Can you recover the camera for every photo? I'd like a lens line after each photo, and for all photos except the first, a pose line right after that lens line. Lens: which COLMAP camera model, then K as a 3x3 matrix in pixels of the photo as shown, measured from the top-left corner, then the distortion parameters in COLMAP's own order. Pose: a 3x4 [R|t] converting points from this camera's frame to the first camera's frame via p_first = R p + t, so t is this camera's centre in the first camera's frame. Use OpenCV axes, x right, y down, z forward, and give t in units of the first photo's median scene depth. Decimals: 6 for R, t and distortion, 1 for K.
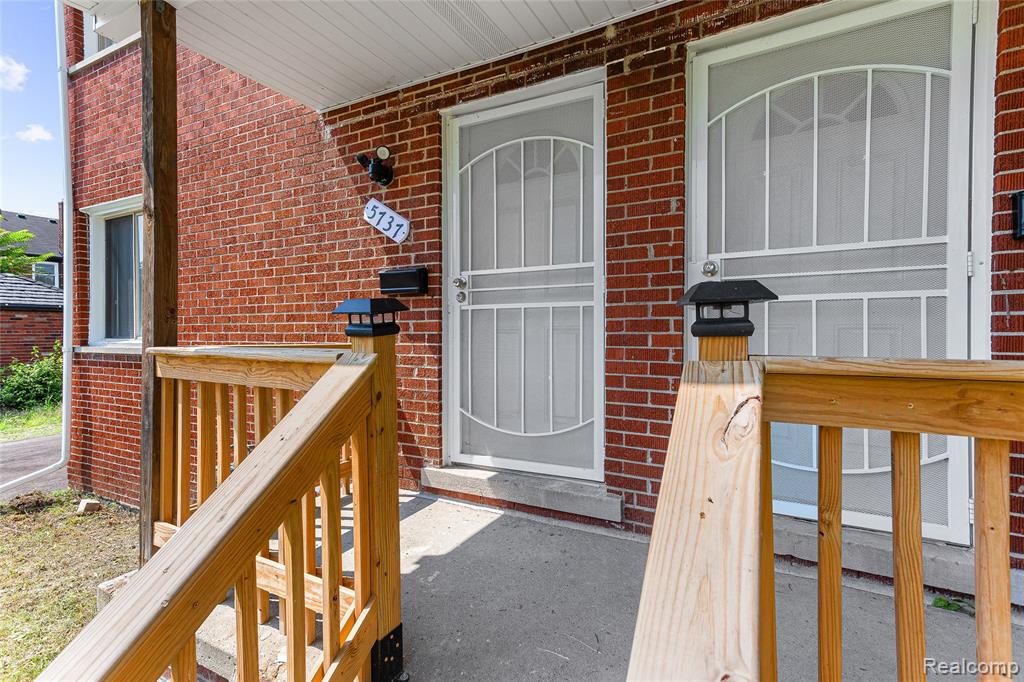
lens RADIAL K [[484.8, 0, 507.2], [0, 484.8, 337.8], [0, 0, 1]] dist [0.025341, 0.000740]
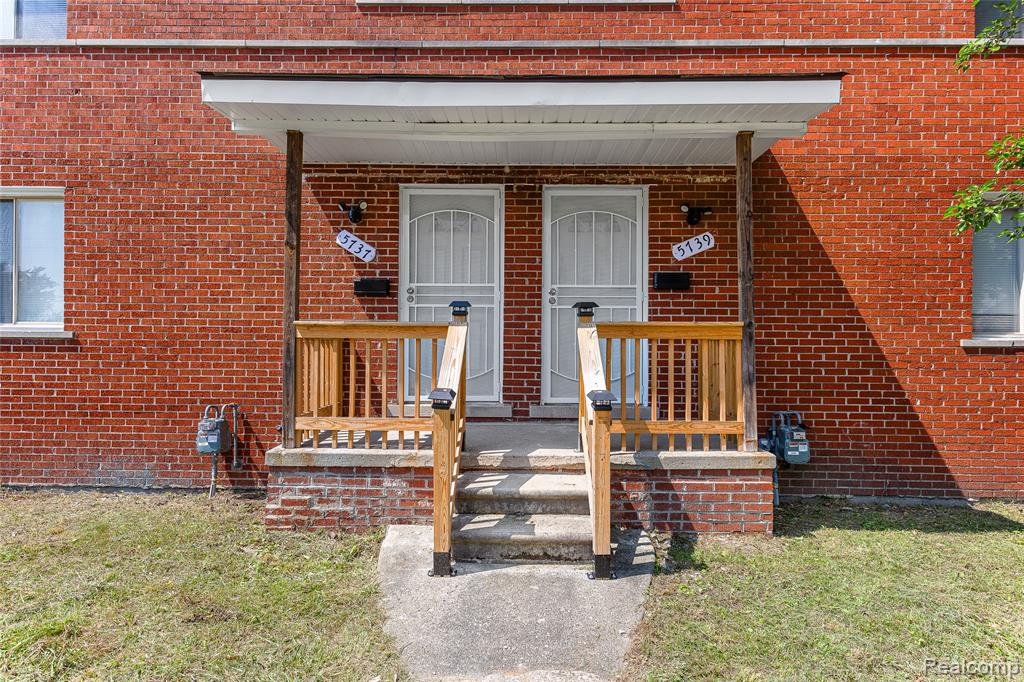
lens RADIAL K [[589.1, 0, 512.0], [0, 589.1, 341.0], [0, 0, 1]] dist [0.018581, -0.000211]
pose [[0.882870, 0.009418, 0.469524, -0.718989], [-0.003476, 0.999903, -0.013520, 0.082221], [-0.469605, 0.010304, 0.882816, -0.899227]]
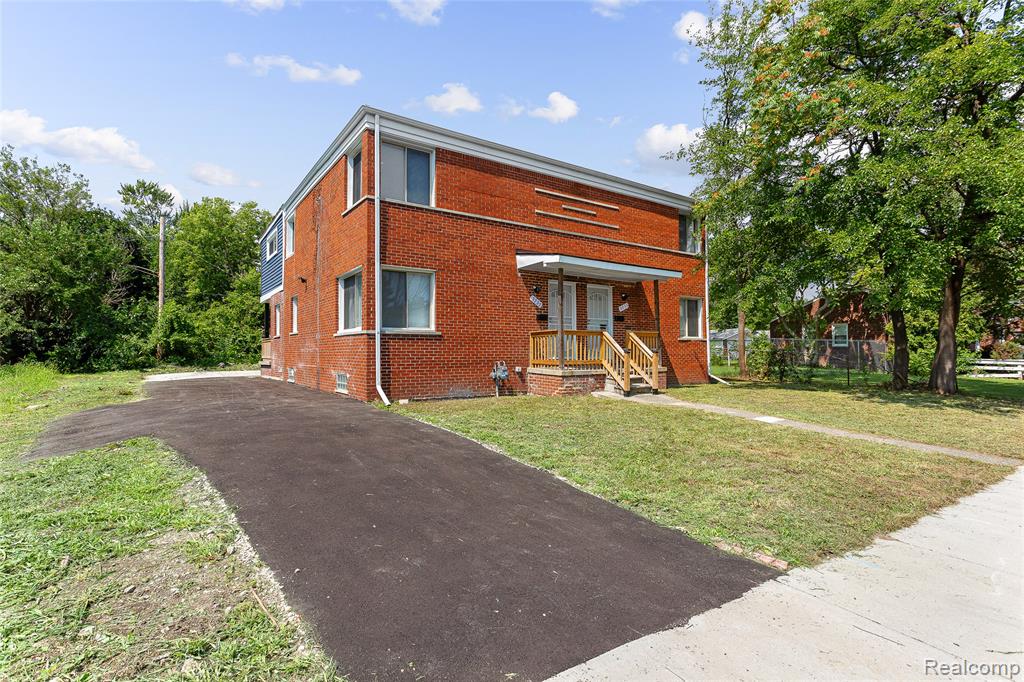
lens RADIAL K [[484.8, 0, 507.2], [0, 484.8, 337.8], [0, 0, 1]] dist [0.025341, 0.000740]
pose [[0.456213, 0.021788, 0.889604, -4.179016], [0.006809, 0.999585, -0.027974, 0.183474], [-0.889845, 0.018819, 0.455876, -0.658800]]
